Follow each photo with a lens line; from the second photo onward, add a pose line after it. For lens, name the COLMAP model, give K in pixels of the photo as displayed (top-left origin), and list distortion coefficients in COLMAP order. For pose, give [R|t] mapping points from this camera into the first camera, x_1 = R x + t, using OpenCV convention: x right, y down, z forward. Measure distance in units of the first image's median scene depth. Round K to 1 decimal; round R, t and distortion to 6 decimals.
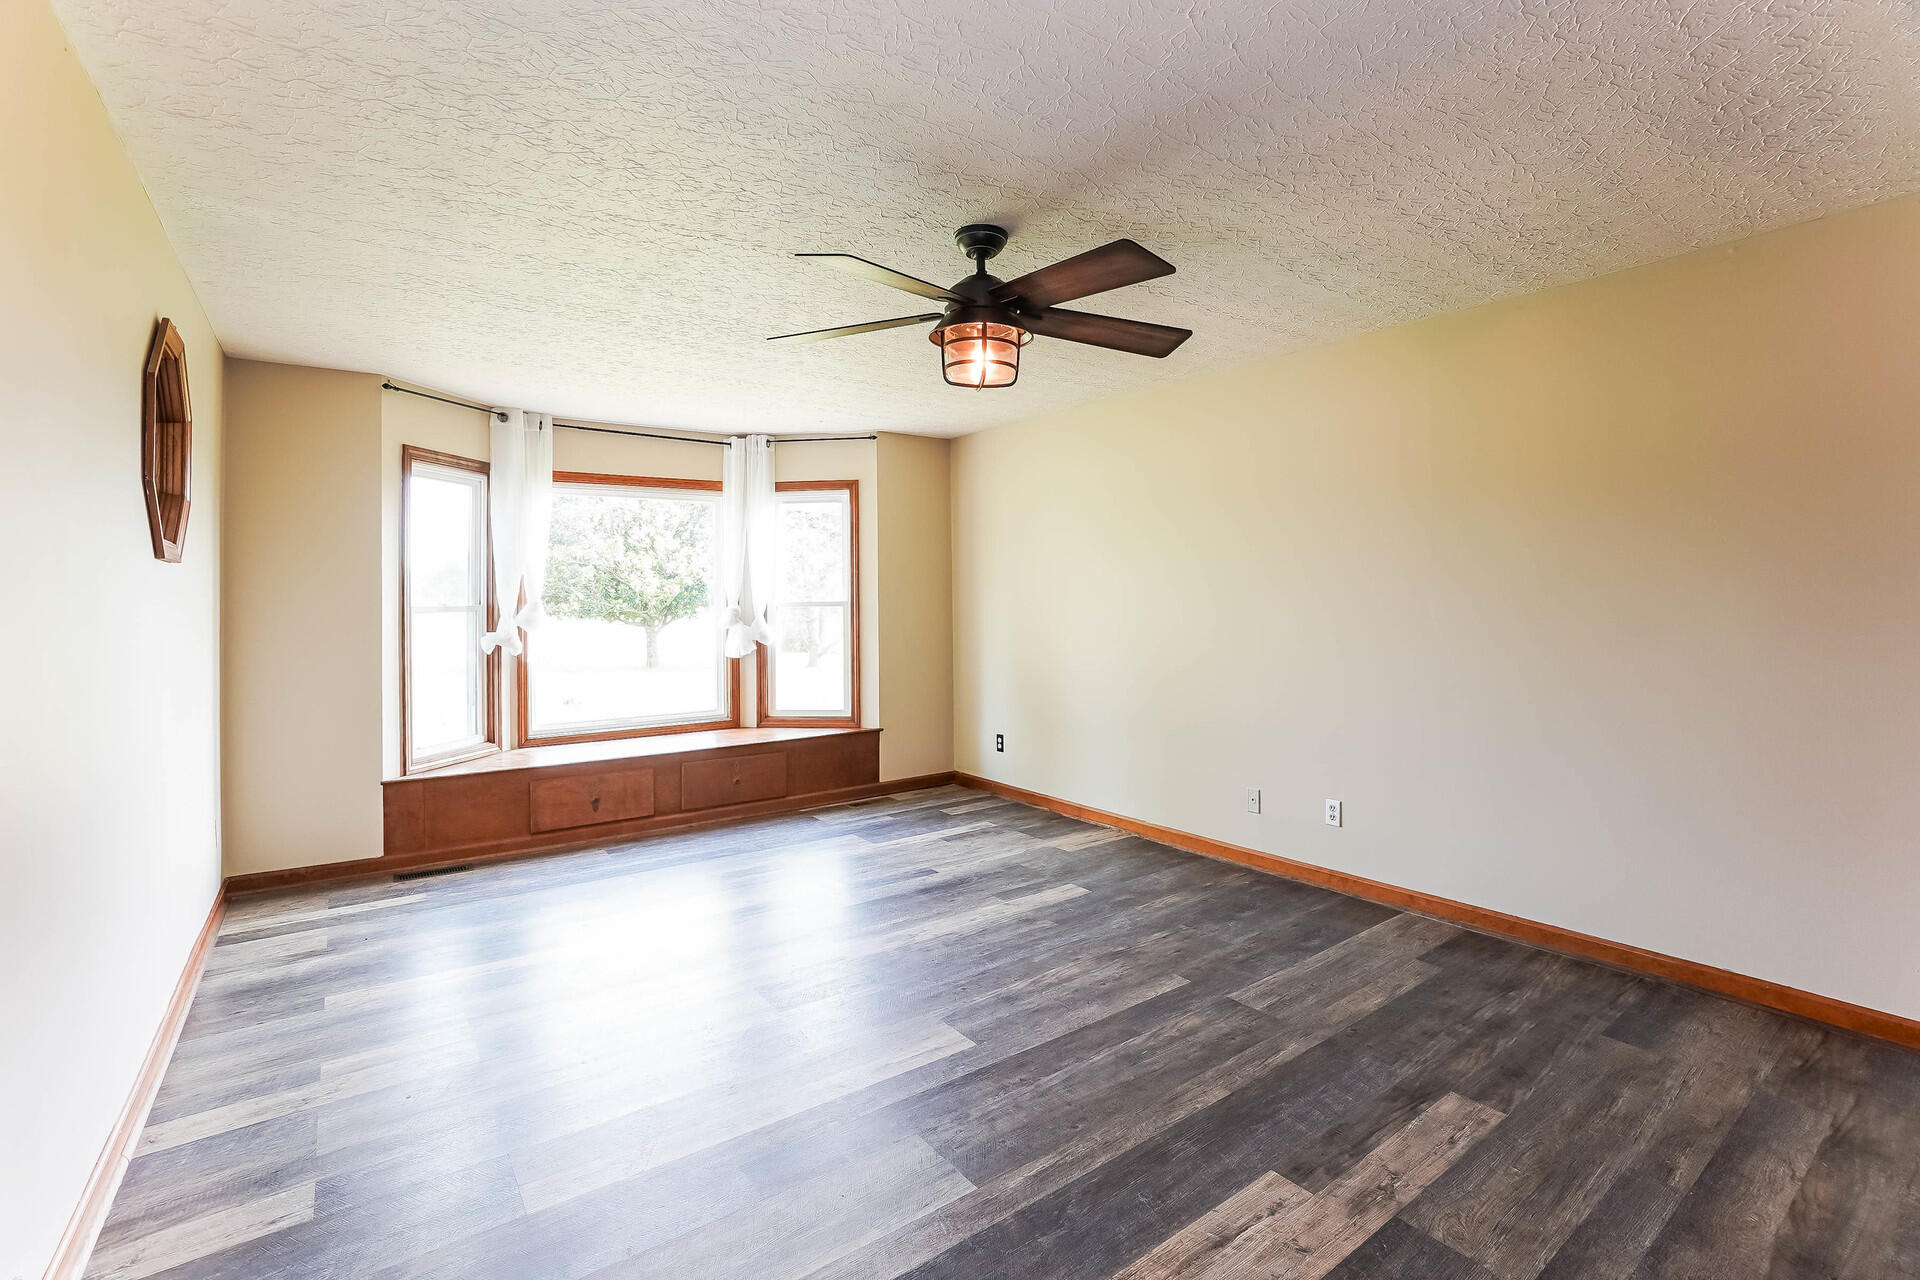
lens RADIAL K [[841.2, 0, 957.9], [0, 841.2, 605.3], [0, 0, 1]] dist [-0.001595, -0.000195]
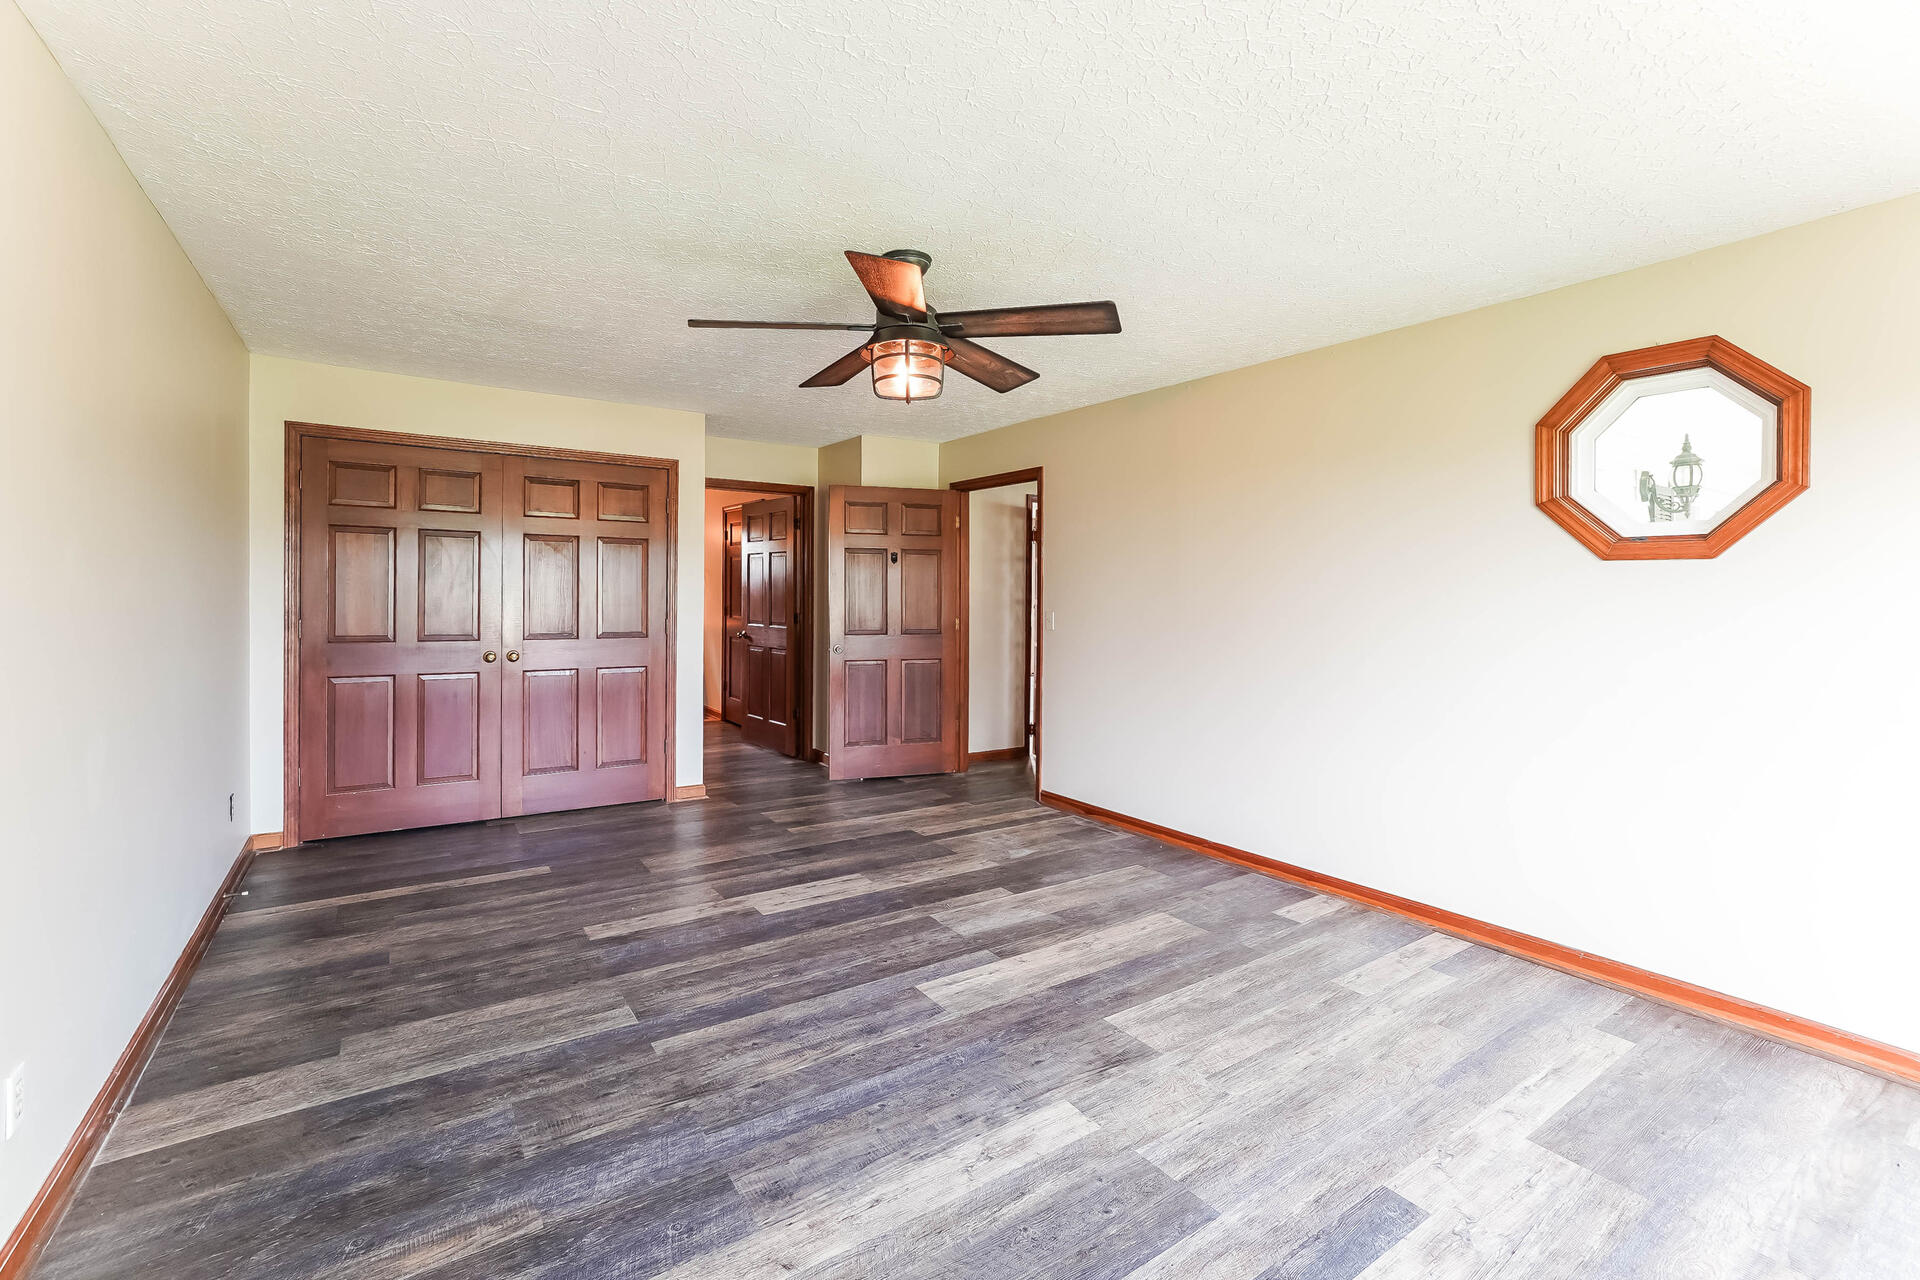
lens RADIAL K [[822.5, 0, 952.1], [0, 822.5, 631.3], [0, 0, 1]] dist [-0.020710, -0.000286]
pose [[-0.999385, -0.002446, 0.034986, -0.063921], [-0.000368, 0.998242, 0.059274, -0.023399], [-0.035070, 0.059224, -0.997628, 2.006157]]
